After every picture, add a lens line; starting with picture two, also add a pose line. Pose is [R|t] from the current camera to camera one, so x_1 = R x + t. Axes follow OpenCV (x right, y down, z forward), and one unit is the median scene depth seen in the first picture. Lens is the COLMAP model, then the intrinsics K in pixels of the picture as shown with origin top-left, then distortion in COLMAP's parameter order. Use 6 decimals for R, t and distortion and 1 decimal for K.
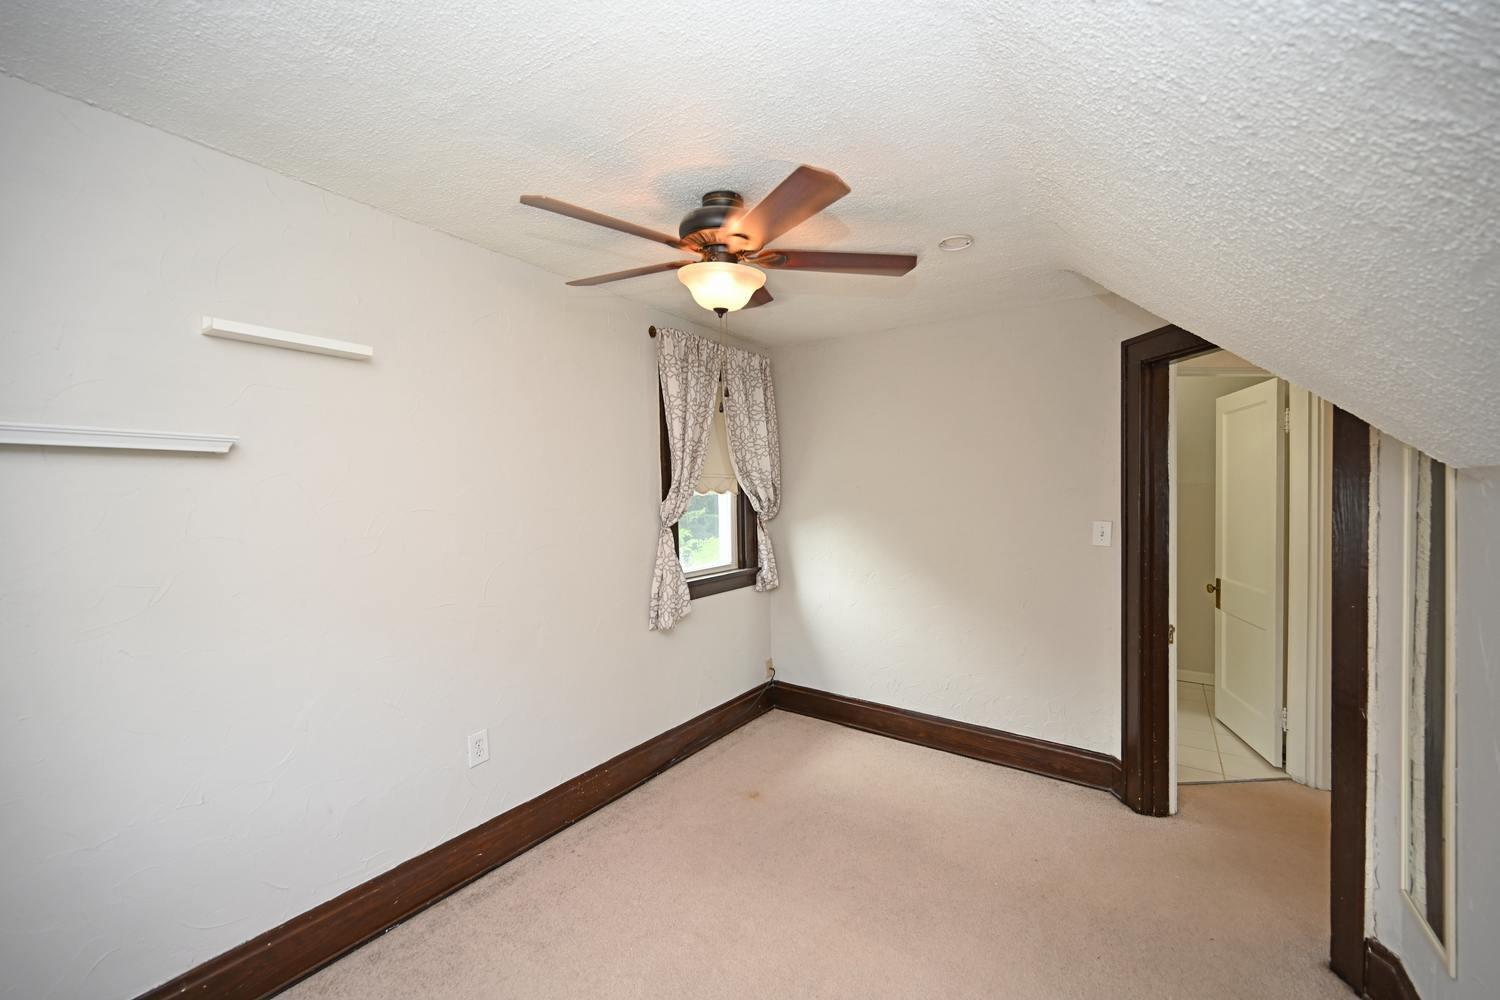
lens RADIAL K [[593.4, 0, 752.3], [0, 593.4, 498.1], [0, 0, 1]] dist [0.000899, 0.000472]
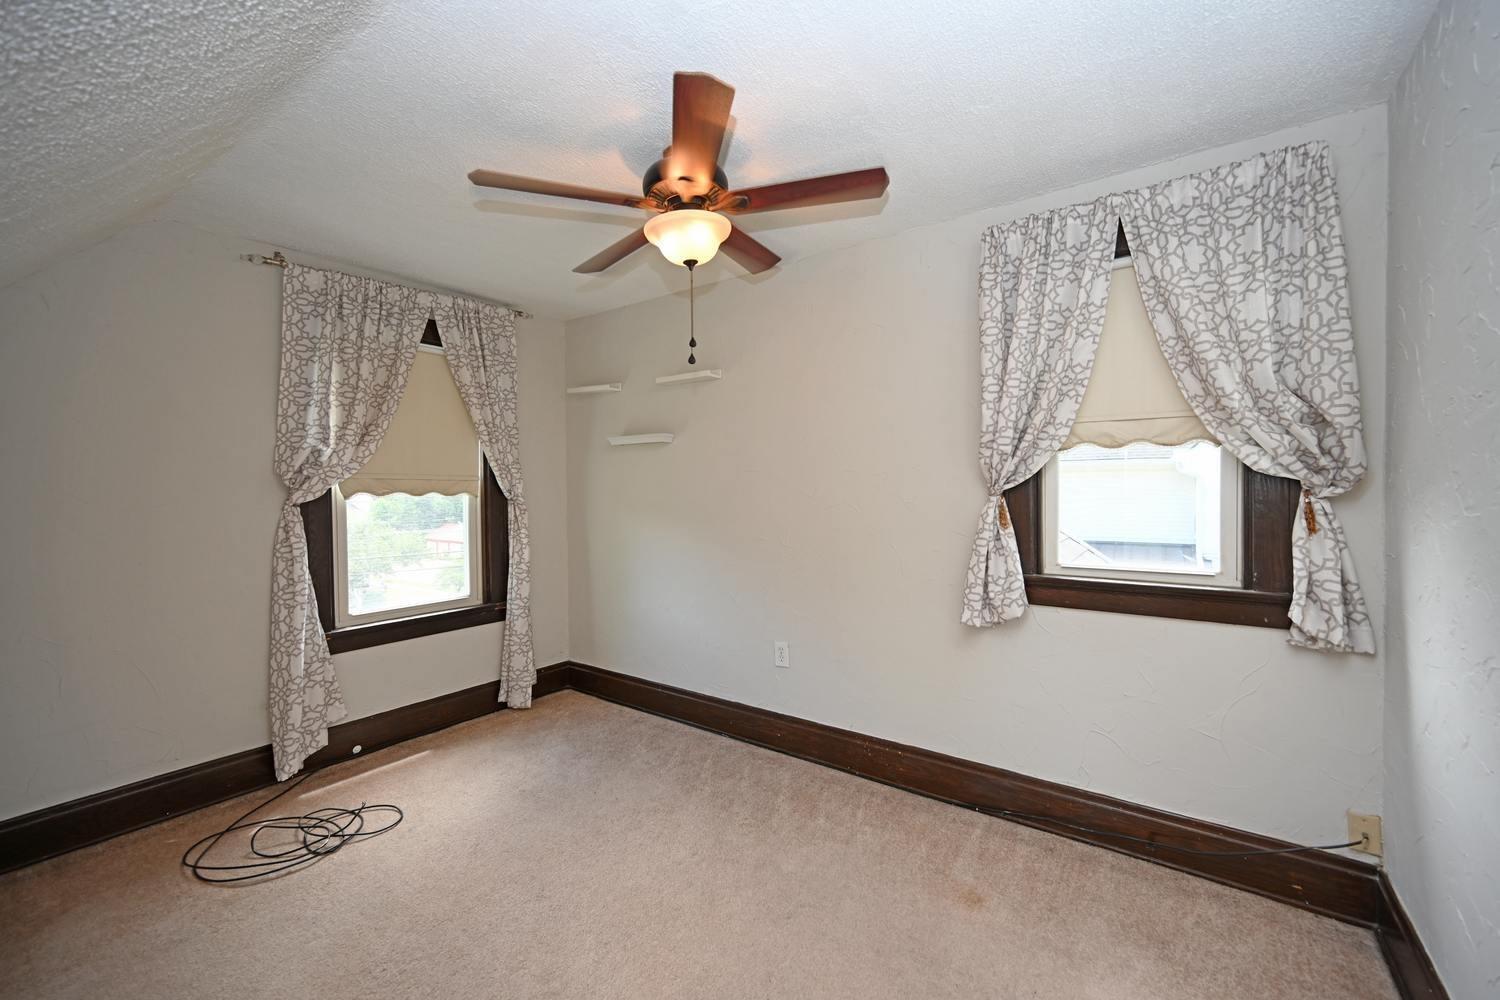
lens RADIAL K [[593.4, 0, 752.3], [0, 593.4, 498.1], [0, 0, 1]] dist [0.000899, 0.000472]
pose [[0.001972, 0.022788, -0.999738, 0.599011], [-0.012801, 0.999659, 0.022761, 0.040560], [0.999916, 0.012752, 0.002263, 0.684046]]
